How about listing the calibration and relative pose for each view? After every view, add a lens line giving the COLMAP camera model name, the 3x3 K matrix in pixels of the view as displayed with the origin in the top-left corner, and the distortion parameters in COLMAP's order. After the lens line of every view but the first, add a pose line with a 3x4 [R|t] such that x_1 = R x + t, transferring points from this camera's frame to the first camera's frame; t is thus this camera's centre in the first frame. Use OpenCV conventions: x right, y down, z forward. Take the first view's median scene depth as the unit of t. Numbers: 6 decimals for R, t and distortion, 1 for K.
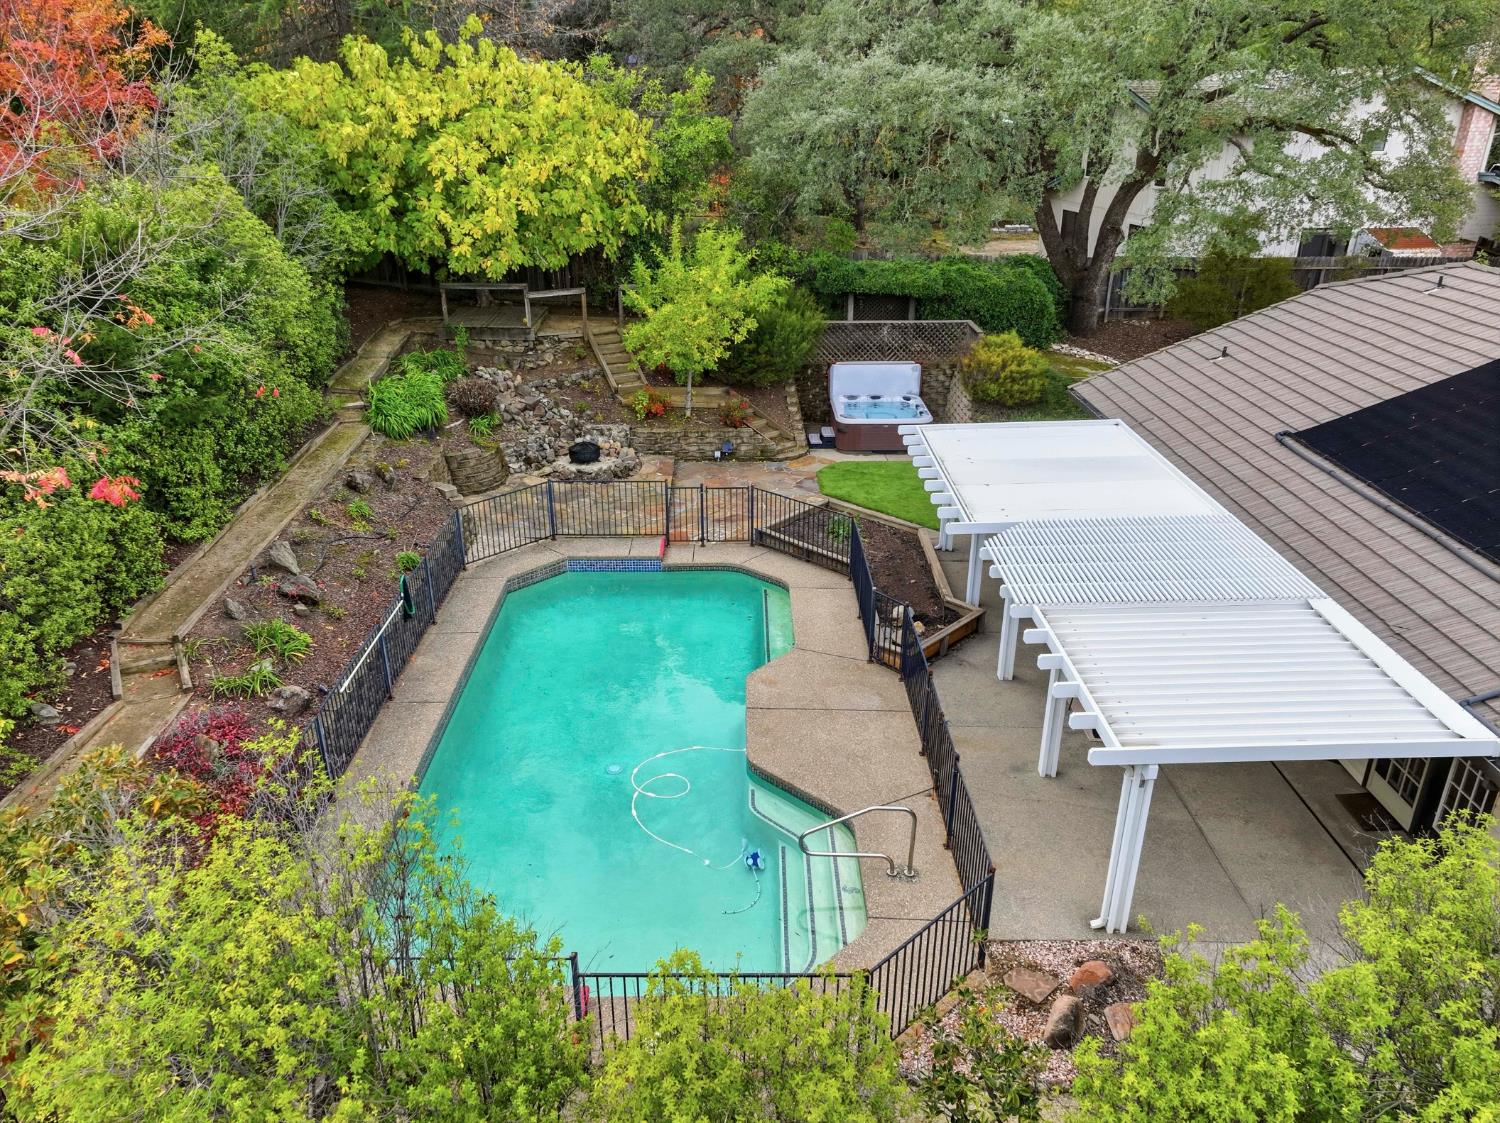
lens RADIAL K [[1058.0, 0, 750.0], [0, 1058.0, 561.5], [0, 0, 1]] dist [-0.004146, 0.027369]
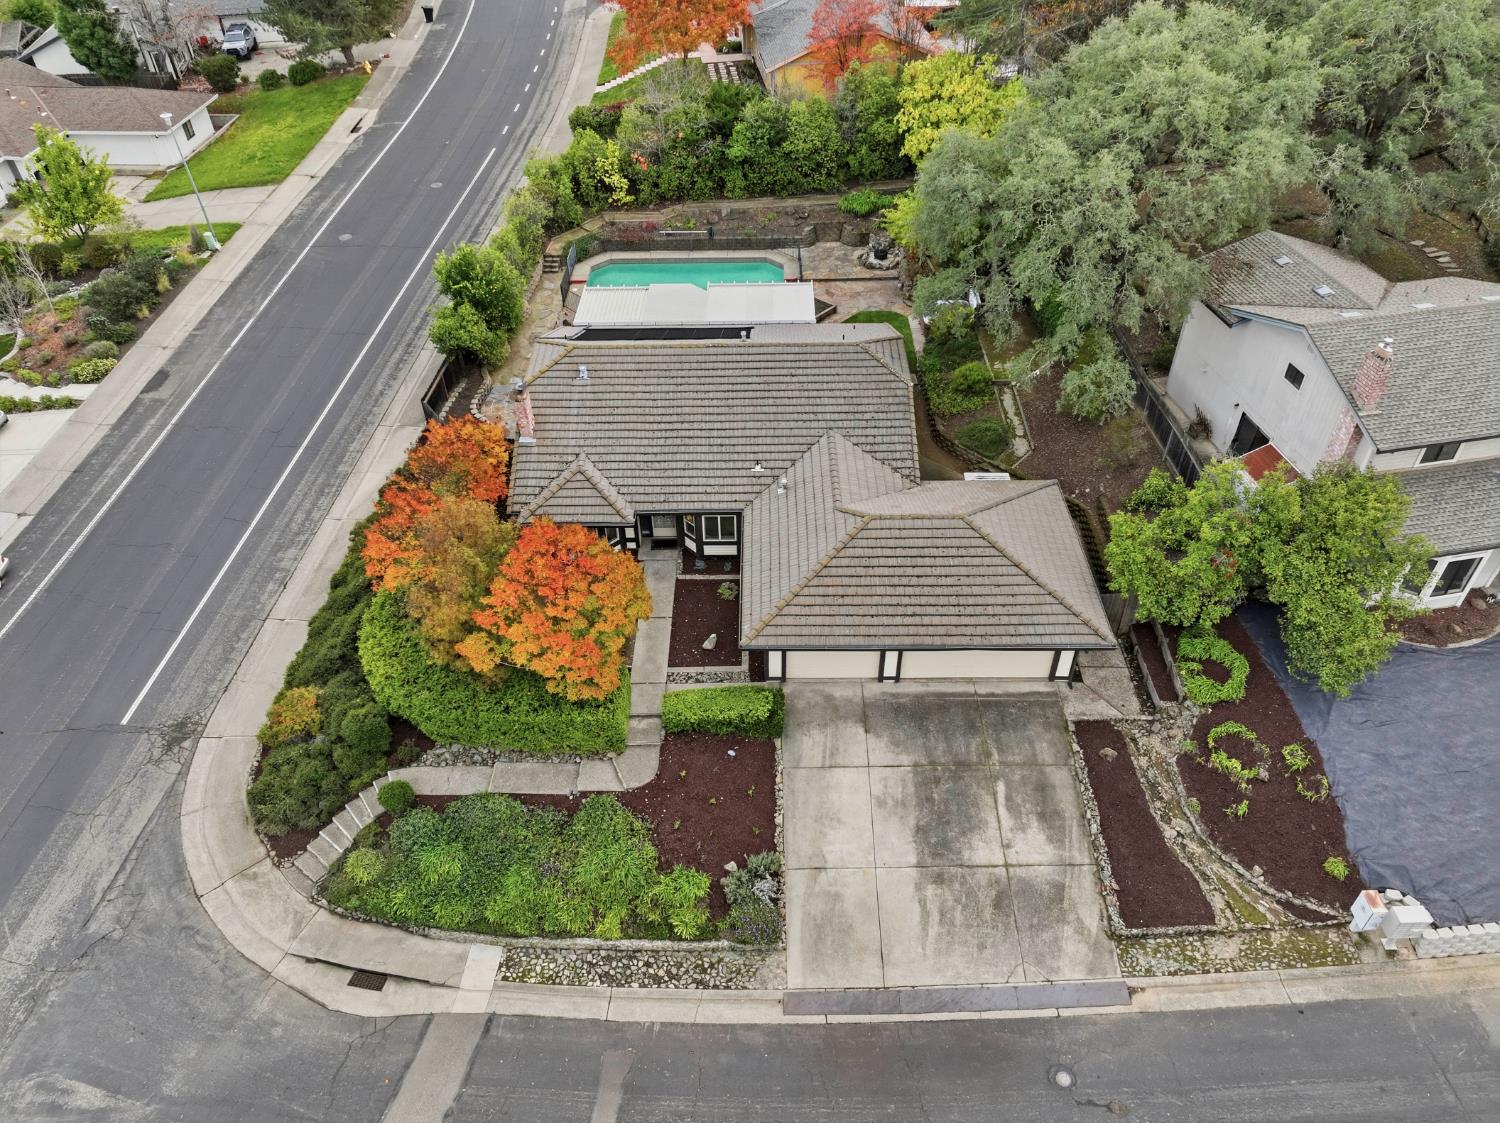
lens RADIAL K [[1058.0, 0, 750.0], [0, 1058.0, 561.5], [0, 0, 1]] dist [-0.004146, 0.027369]
pose [[-0.020756, 0.658962, -0.751890, 2.592659], [-0.385512, 0.688619, 0.614153, -1.210497], [0.922469, 0.302610, 0.239744, 0.479513]]
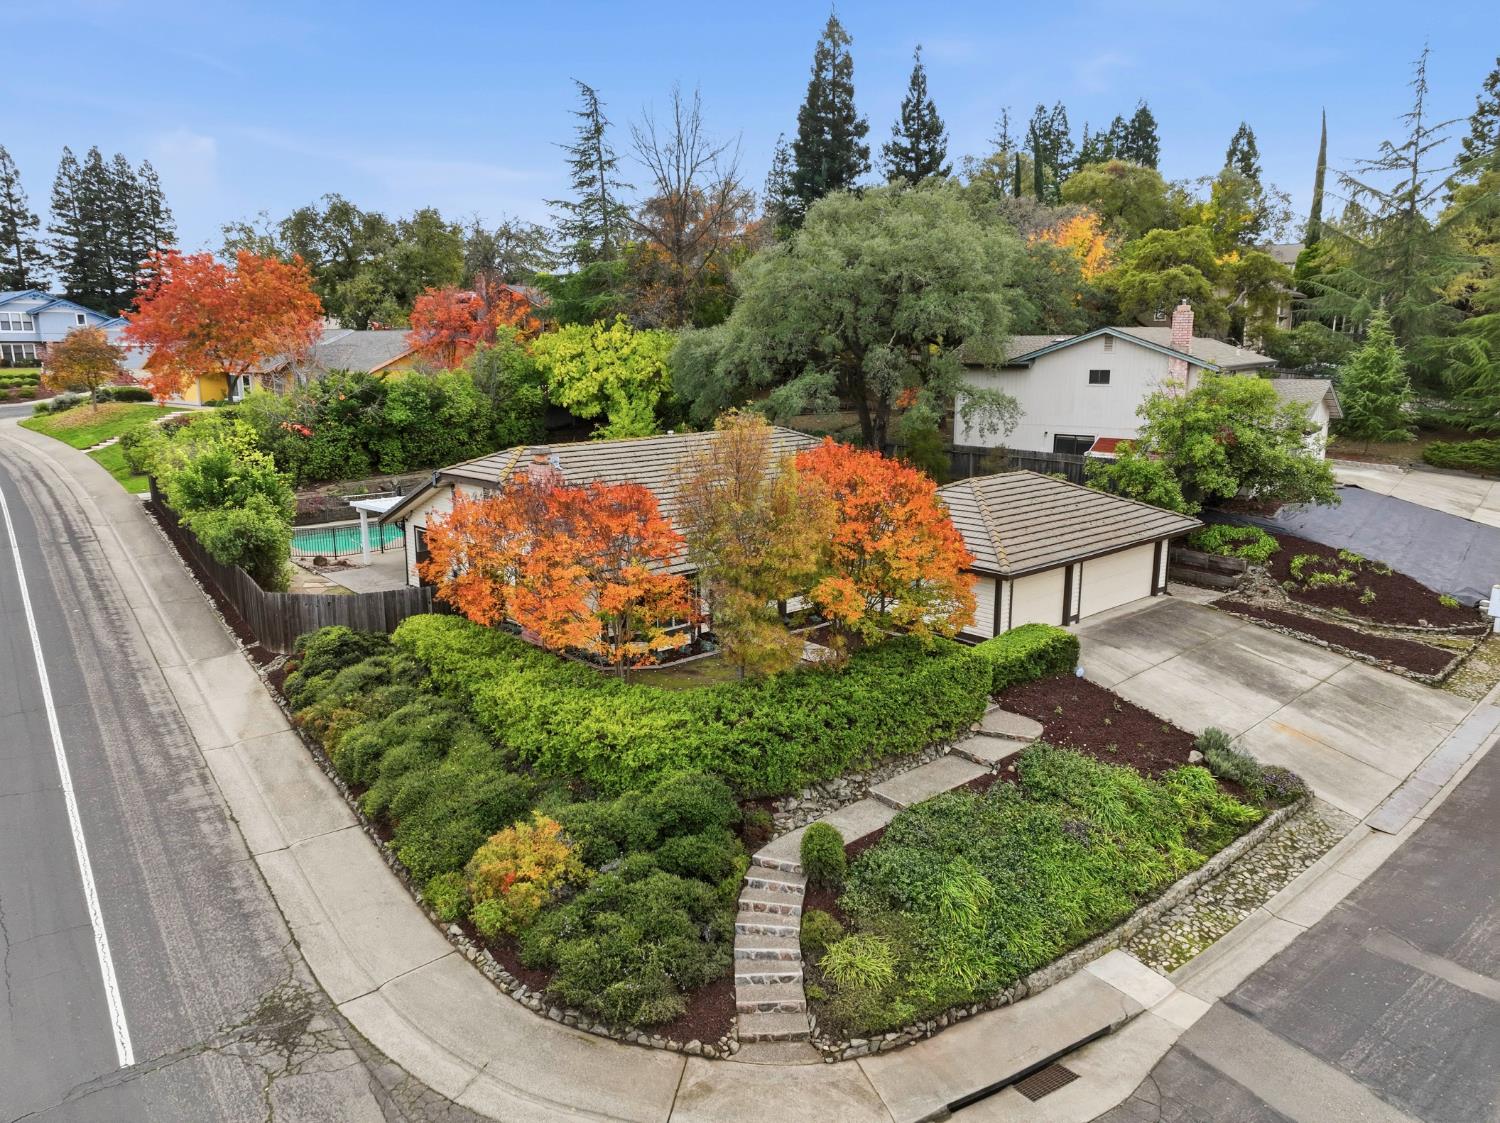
lens RADIAL K [[1053.2, 0, 750.0], [0, 1053.2, 561.5], [0, 0, 1]] dist [0.000690, 0.005286]
pose [[0.667212, 0.157568, -0.728012, 2.236964], [-0.298434, 0.952044, -0.067454, 0.108125], [0.682470, 0.262269, 0.682238, -0.329246]]
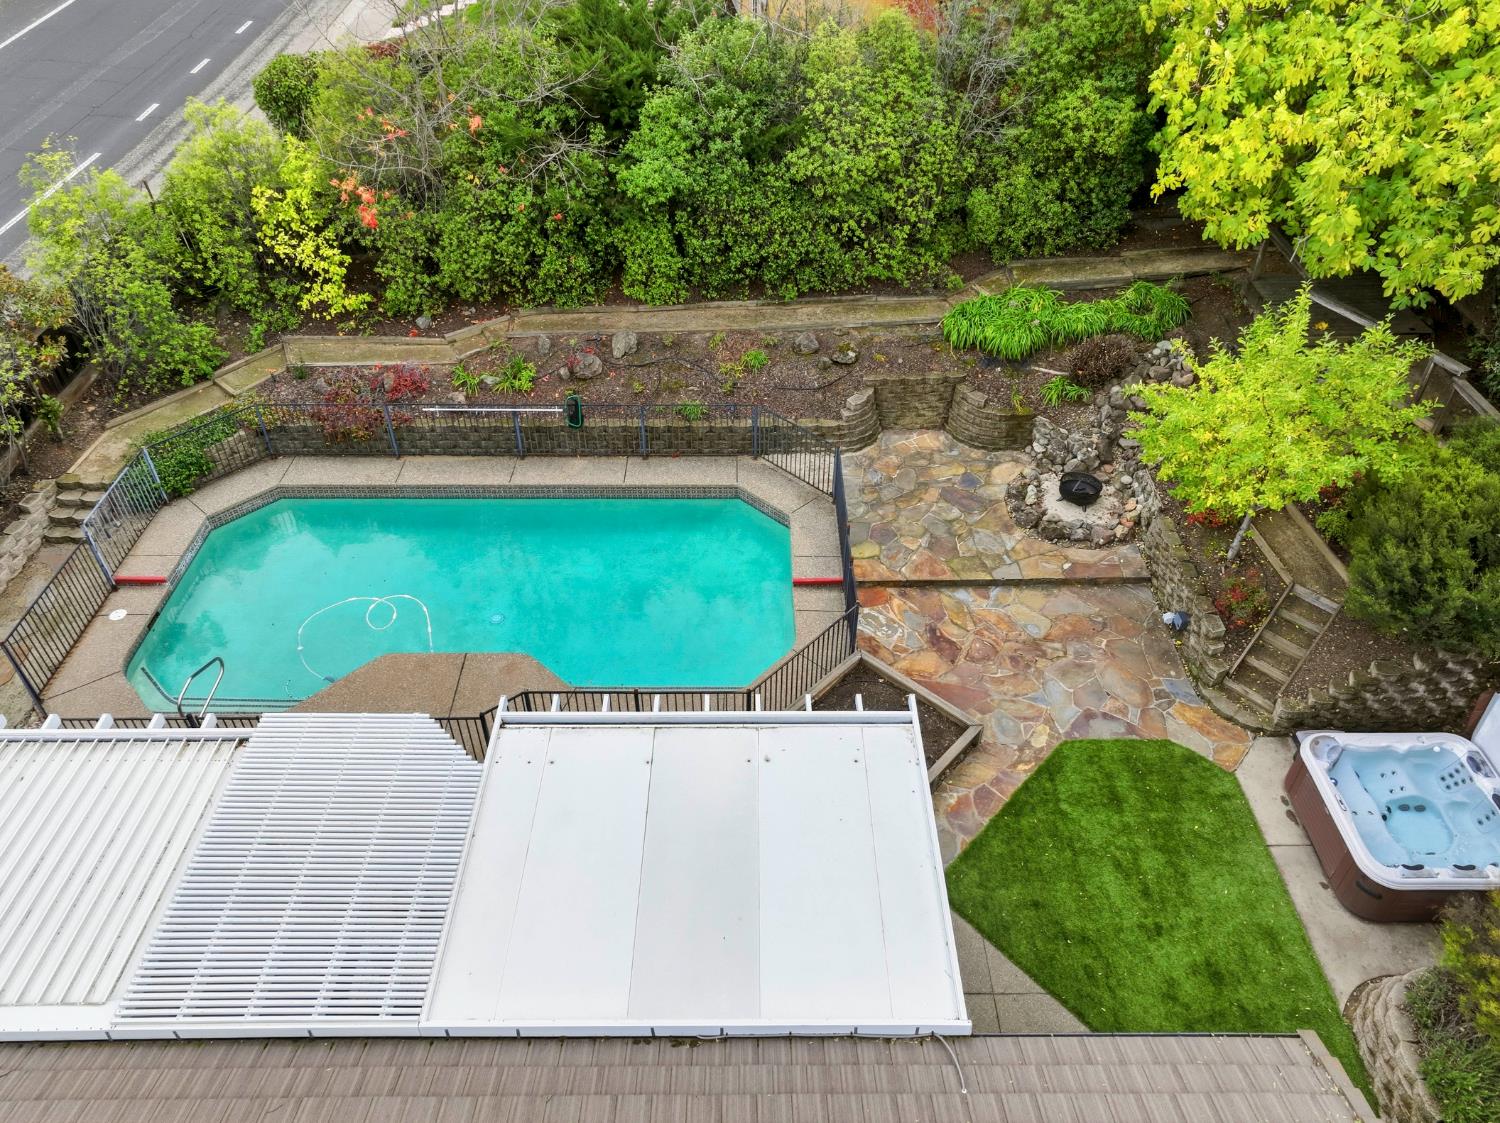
lens RADIAL K [[1058.0, 0, 750.0], [0, 1058.0, 561.5], [0, 0, 1]] dist [-0.004146, 0.027369]
pose [[-0.008070, 0.654215, -0.756266, 0.594810], [-0.401458, 0.690546, 0.601646, -0.551393], [0.915842, 0.308464, 0.257067, 0.750480]]
